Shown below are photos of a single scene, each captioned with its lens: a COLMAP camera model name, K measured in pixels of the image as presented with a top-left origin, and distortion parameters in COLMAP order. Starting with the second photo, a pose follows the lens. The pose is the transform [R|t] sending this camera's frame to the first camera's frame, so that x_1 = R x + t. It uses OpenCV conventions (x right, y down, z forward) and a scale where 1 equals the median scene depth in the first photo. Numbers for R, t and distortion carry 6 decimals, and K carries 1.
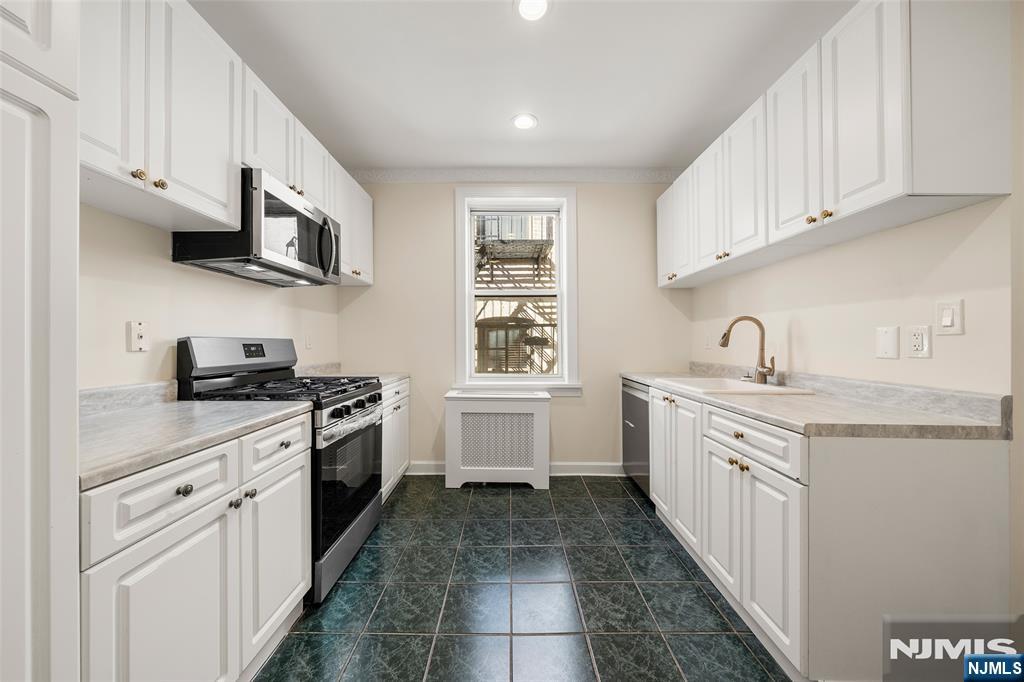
lens RADIAL K [[354.1, 0, 505.3], [0, 354.1, 337.4], [0, 0, 1]] dist [-0.000783, -0.000054]
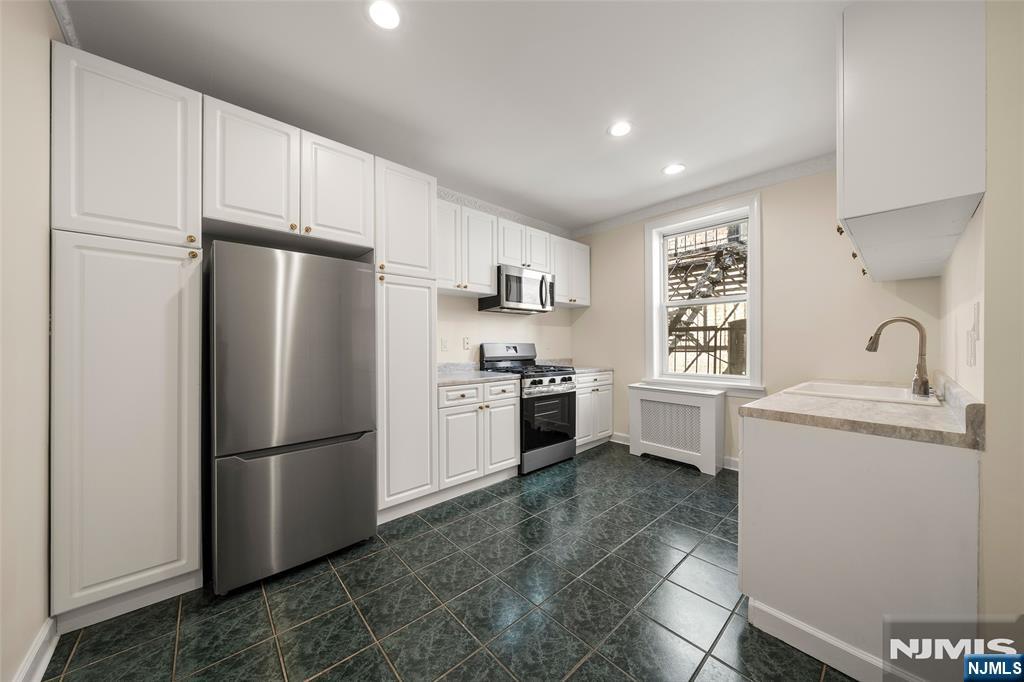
lens RADIAL K [[349.5, 0, 512.0], [0, 349.5, 341.0], [0, 0, 1]] dist [0.010268, 0.000012]
pose [[0.678400, -0.007949, -0.734650, 0.601851], [0.011316, 0.999936, -0.000369, -0.008654], [0.734606, -0.008063, 0.678446, -0.270186]]
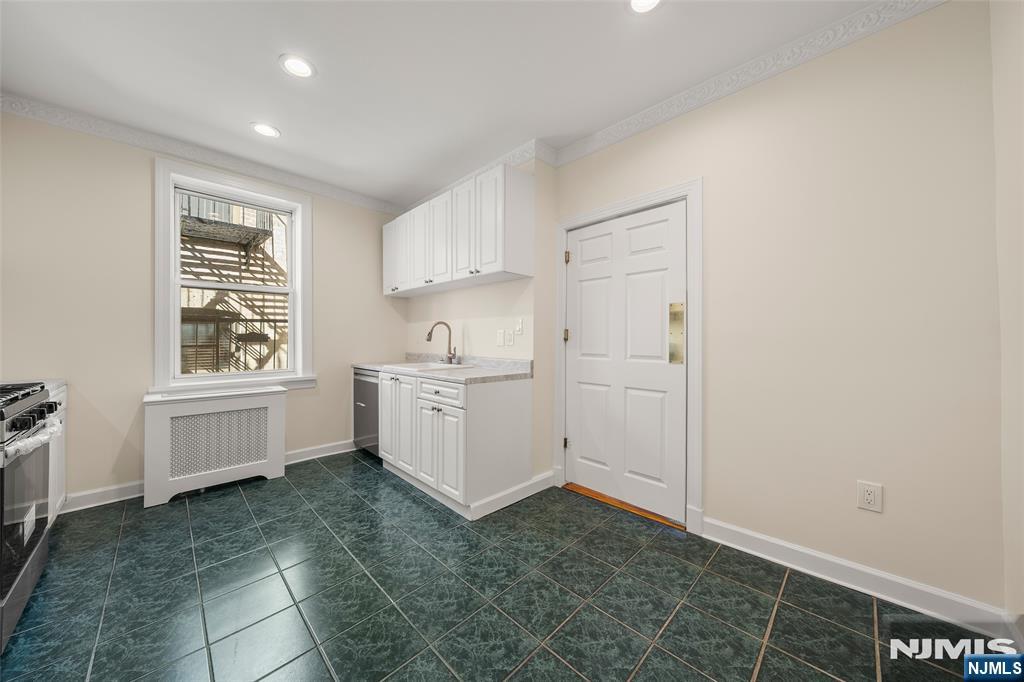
lens RADIAL K [[348.6, 0, 513.0], [0, 348.6, 337.0], [0, 0, 1]] dist [-0.000281, -0.000040]
pose [[0.698692, 0.001849, 0.715420, -0.176180], [-0.008497, 0.999948, 0.005714, -0.002411], [-0.715372, -0.010071, 0.698672, -0.266830]]
